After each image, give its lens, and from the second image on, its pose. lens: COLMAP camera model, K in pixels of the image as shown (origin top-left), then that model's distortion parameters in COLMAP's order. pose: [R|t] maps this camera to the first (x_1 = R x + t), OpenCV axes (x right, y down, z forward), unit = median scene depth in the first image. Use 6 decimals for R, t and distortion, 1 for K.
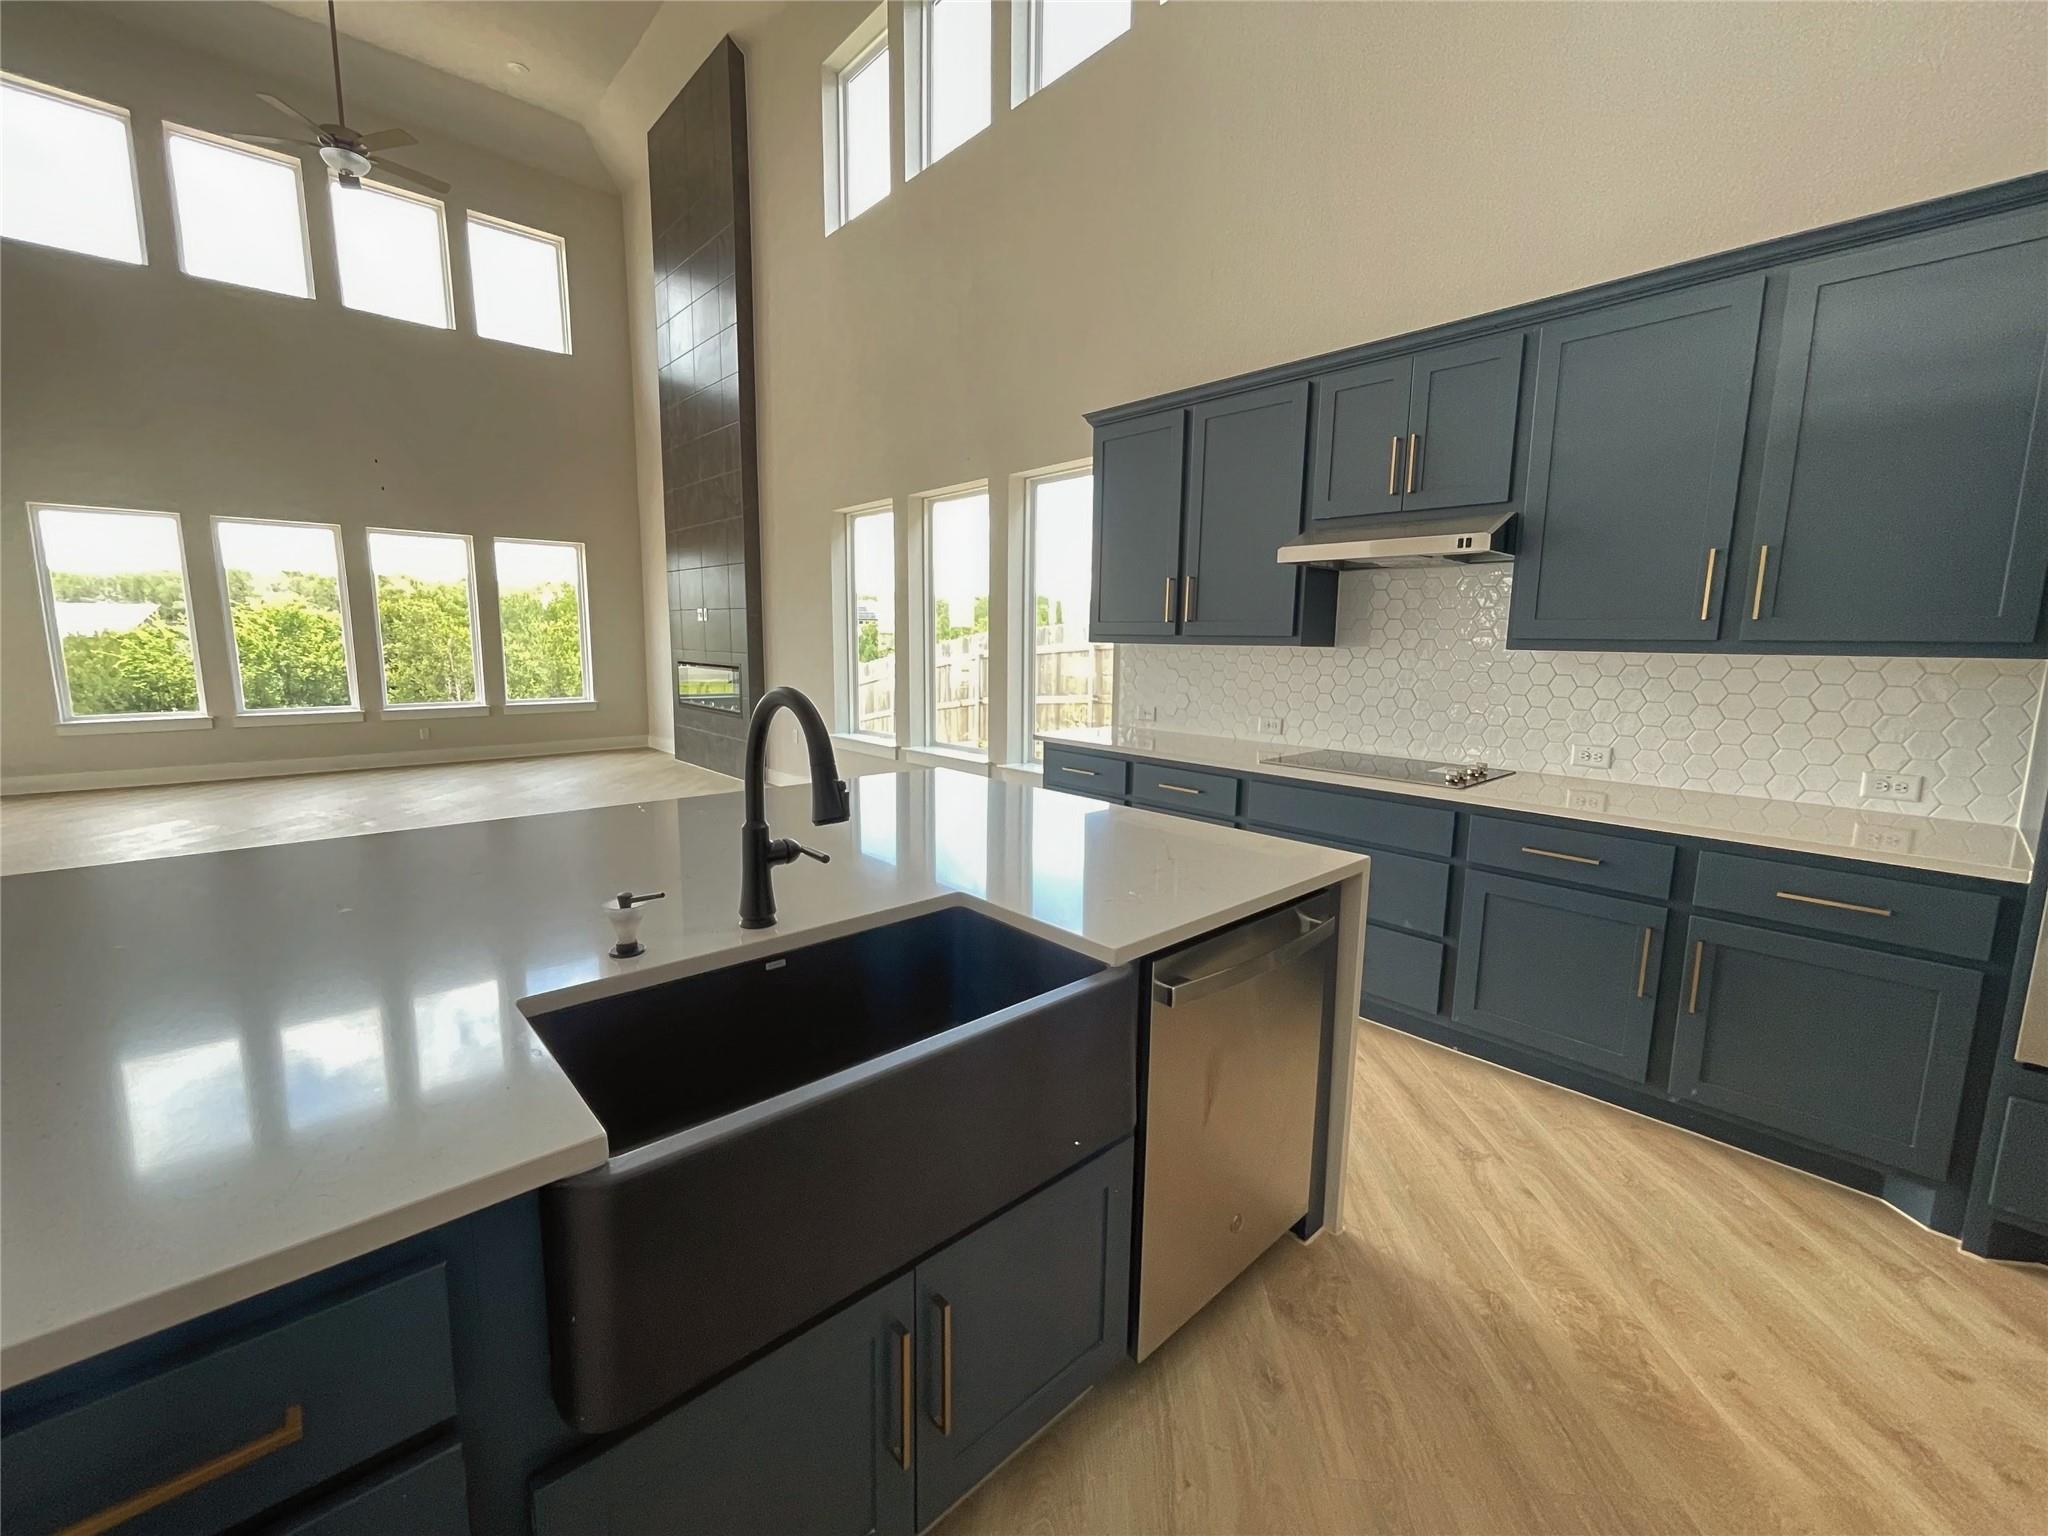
lens RADIAL K [[839.6, 0, 1023.4], [0, 839.6, 763.4], [0, 0, 1]] dist [0.000990, 0.000118]
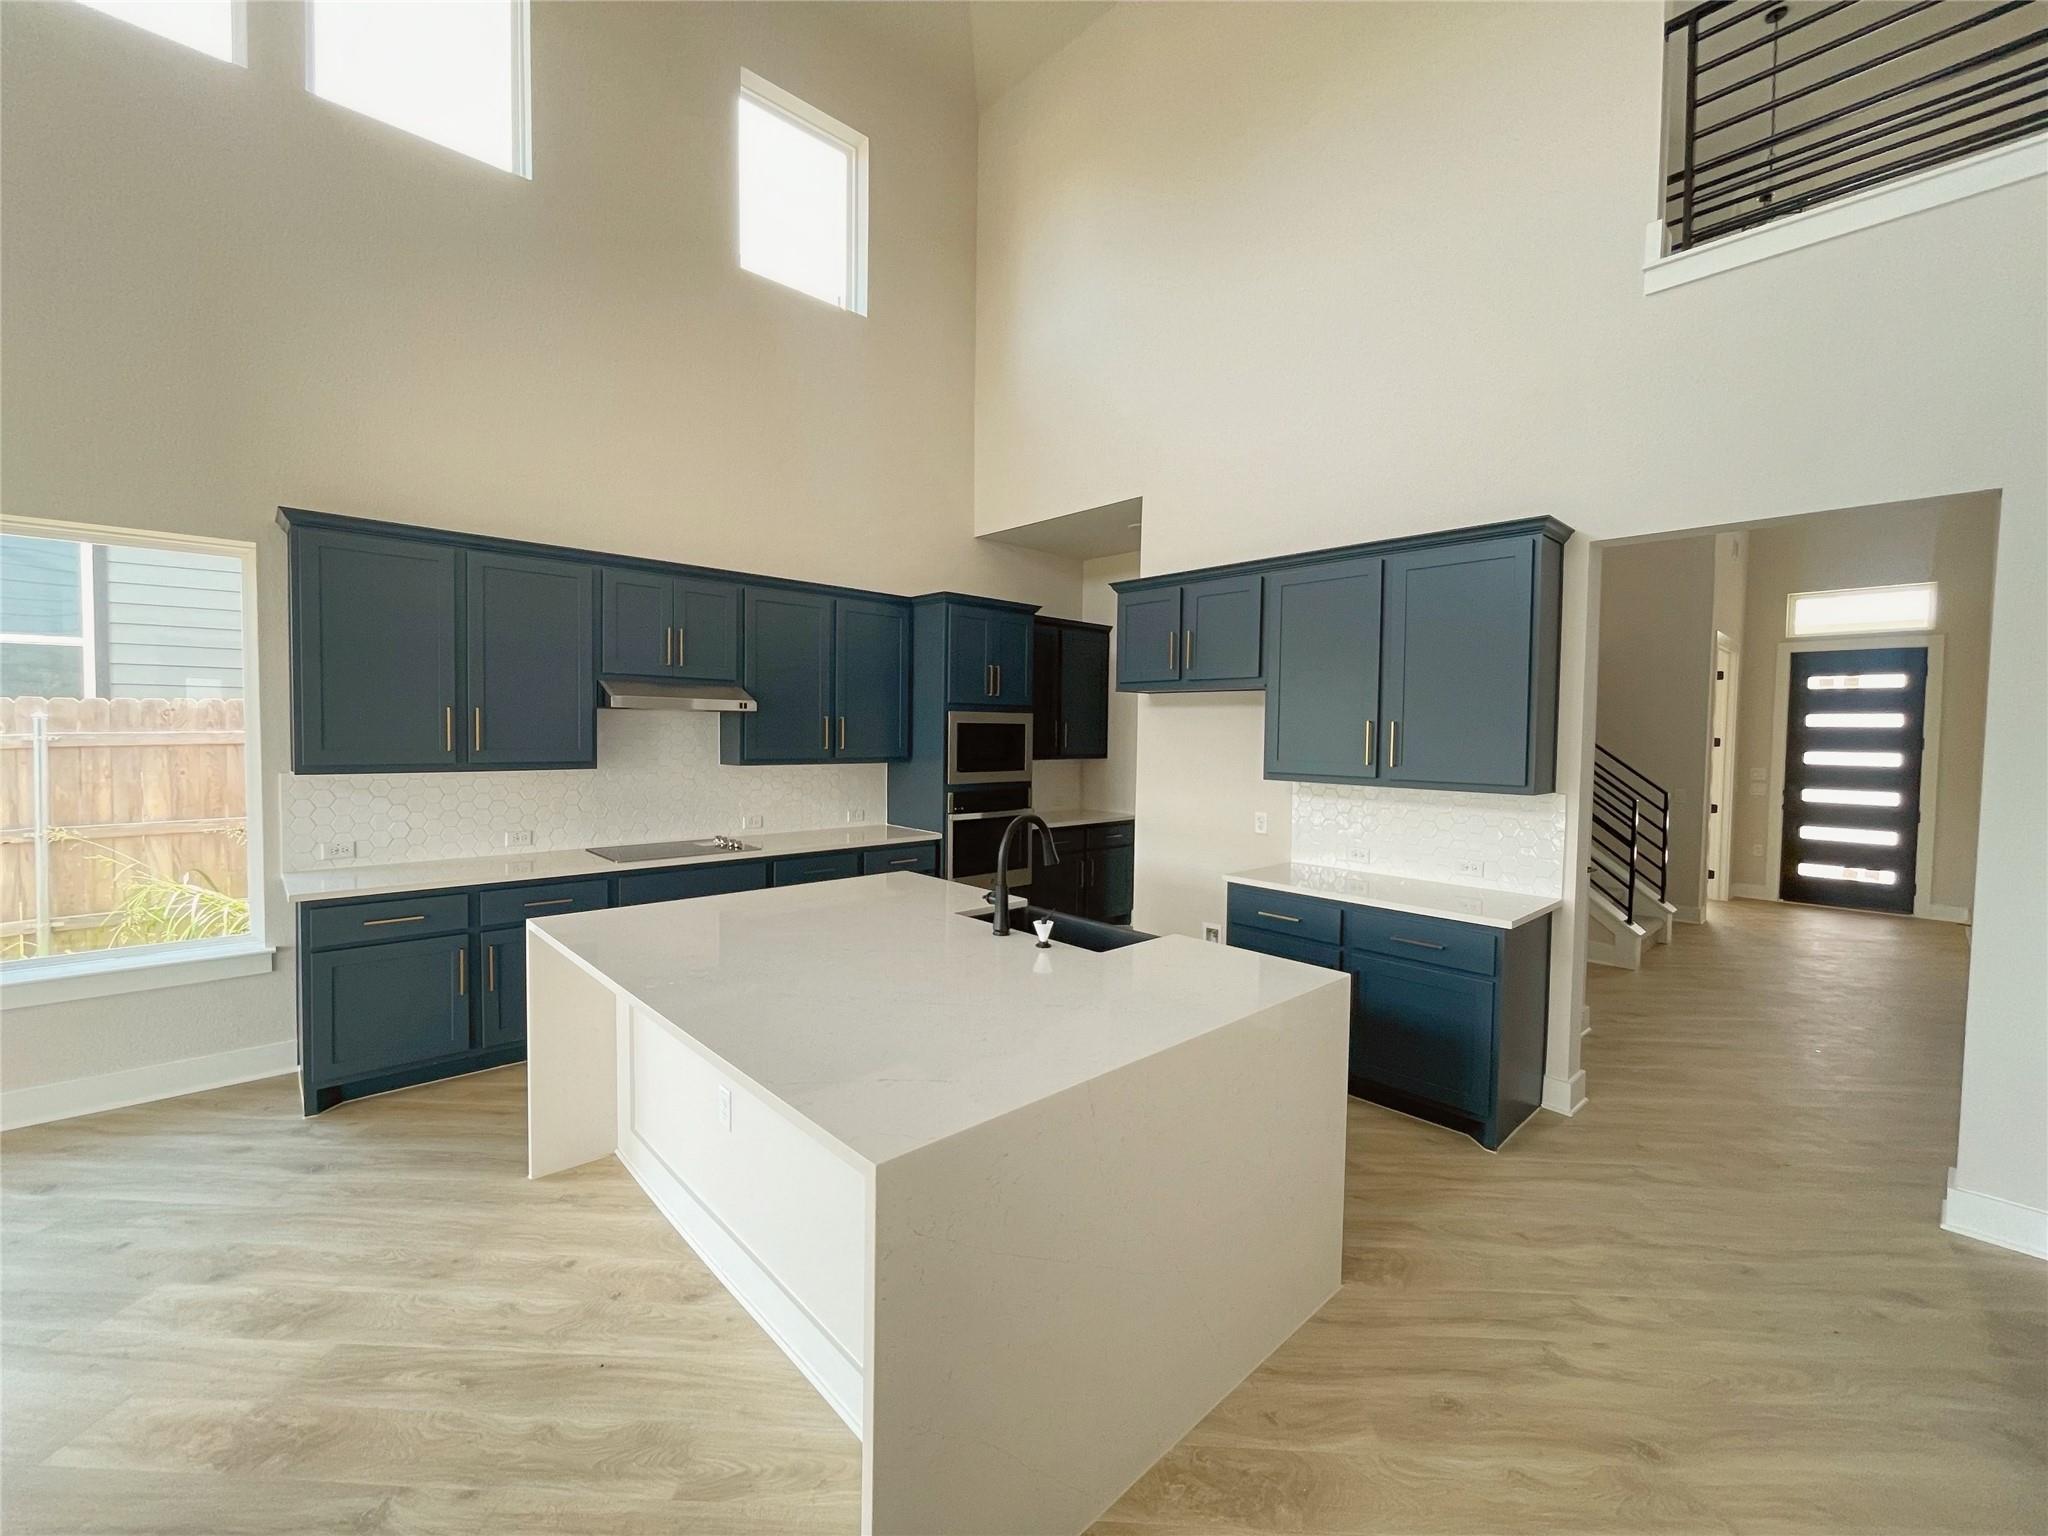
lens RADIAL K [[839.6, 0, 1025.7], [0, 839.6, 761.1], [0, 0, 1]] dist [0.000990, 0.000118]
pose [[-0.013596, -0.051900, 0.998560, -1.004860], [0.134730, 0.989450, 0.053261, -0.140501], [-0.990789, 0.135260, -0.006460, 0.392083]]
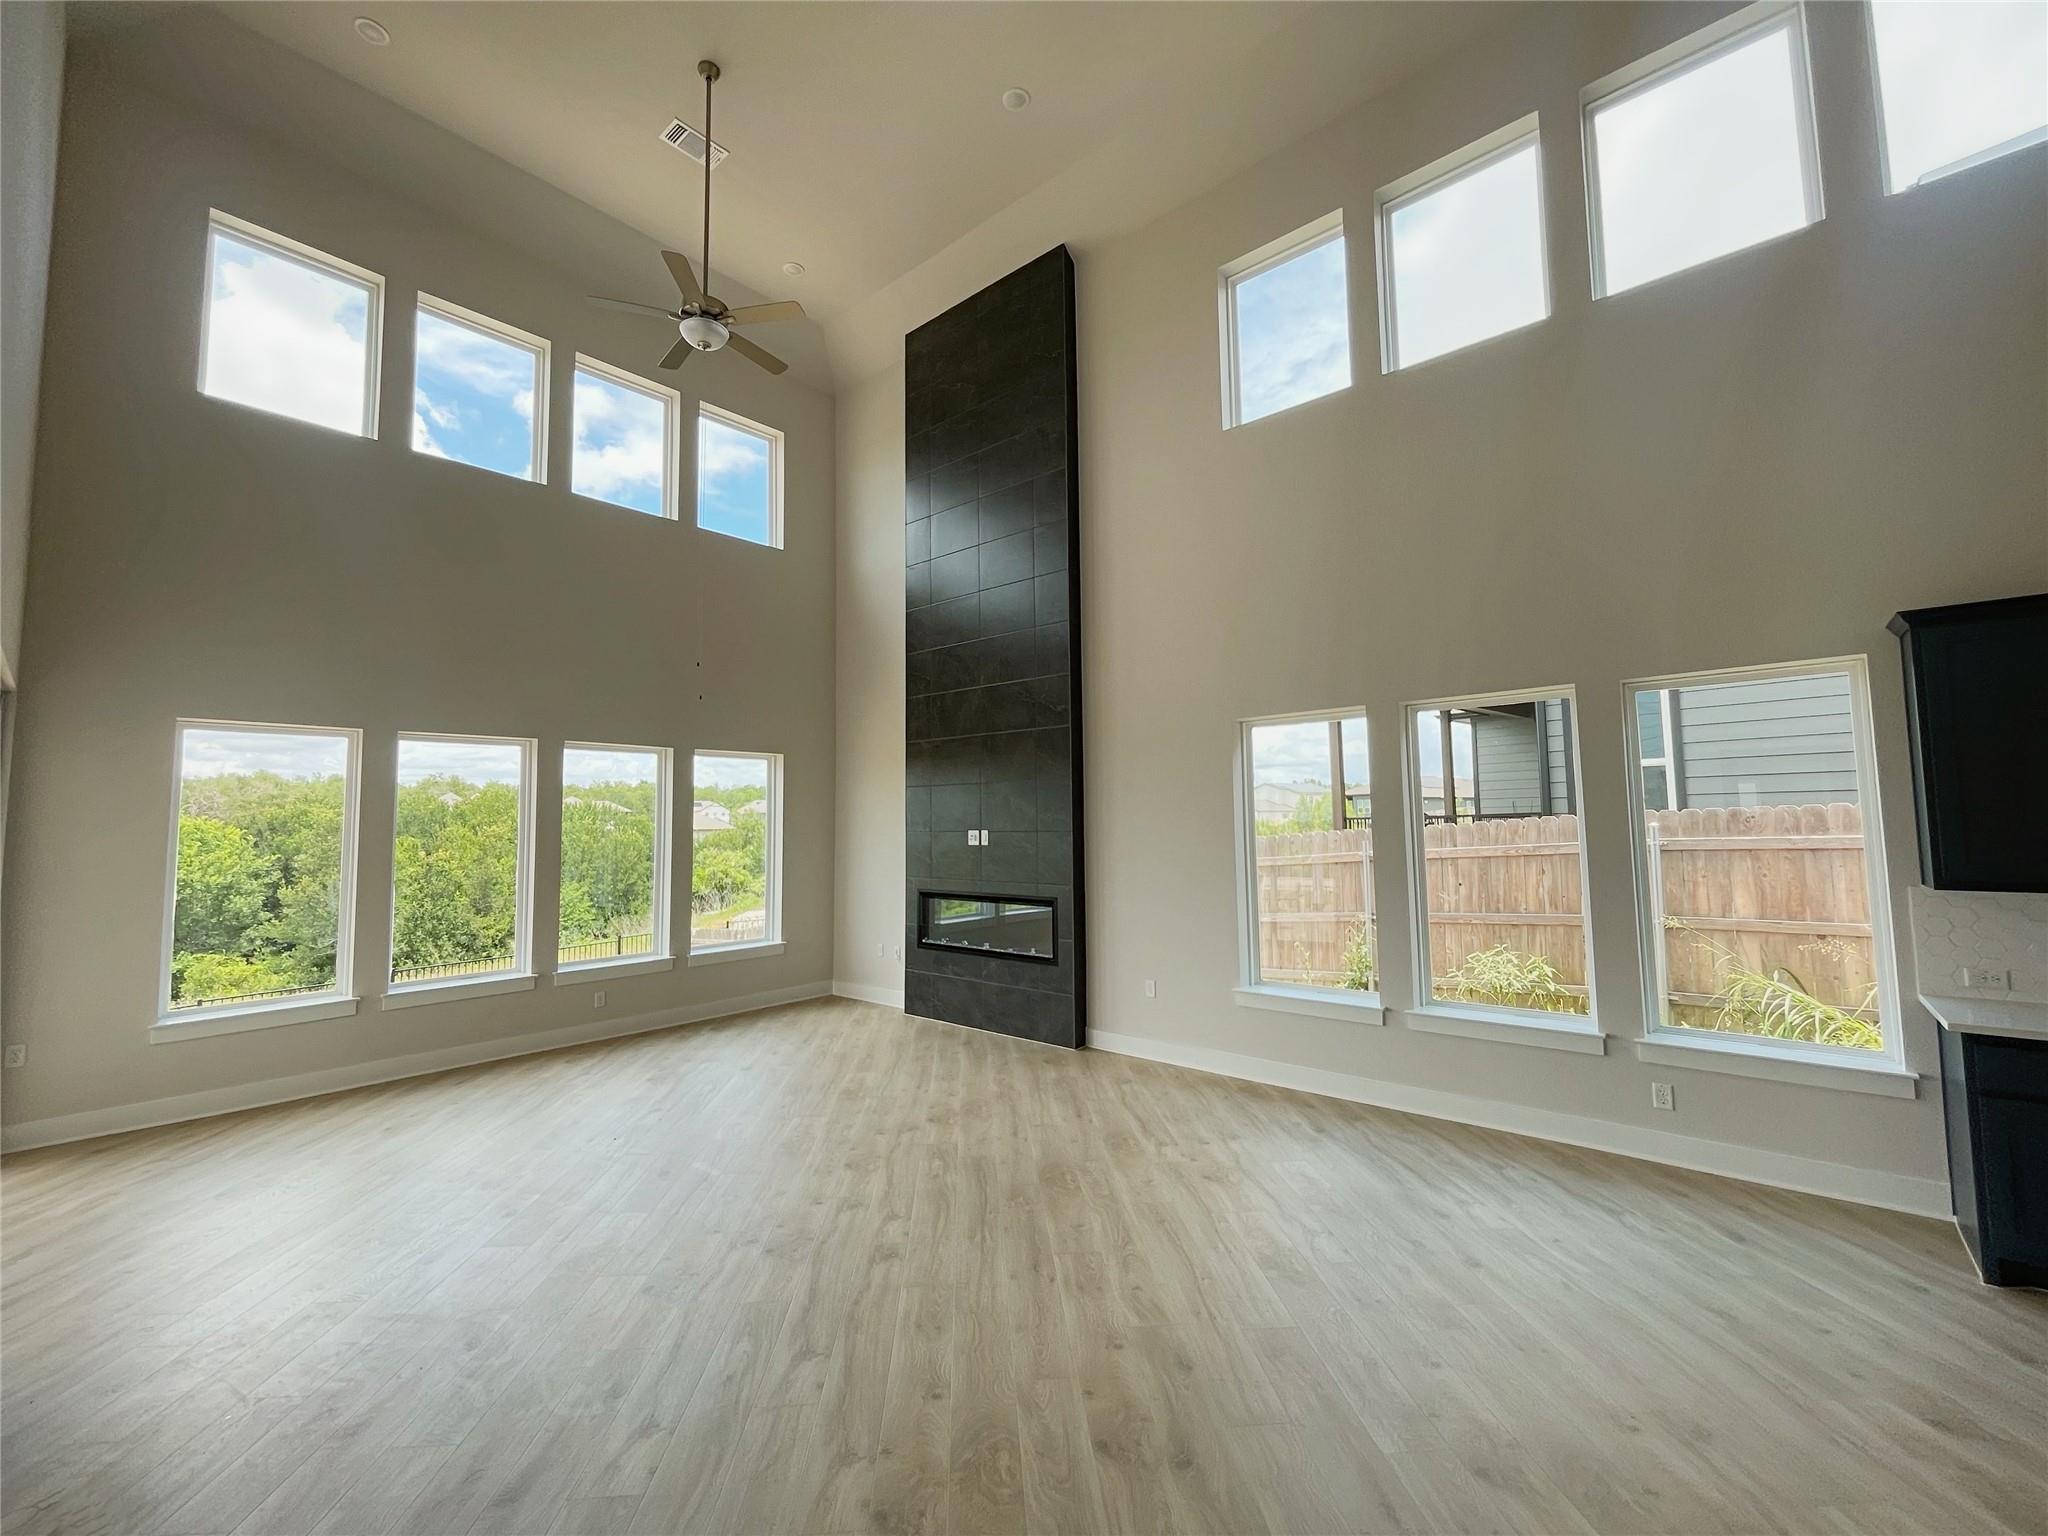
lens RADIAL K [[839.6, 0, 1024.2], [0, 839.6, 760.4], [0, 0, 1]] dist [0.000990, 0.000118]
pose [[0.992374, -0.014830, 0.122371, -1.137927], [0.041653, 0.974686, -0.219665, -0.172832], [-0.116015, 0.223087, 0.967870, 0.443944]]
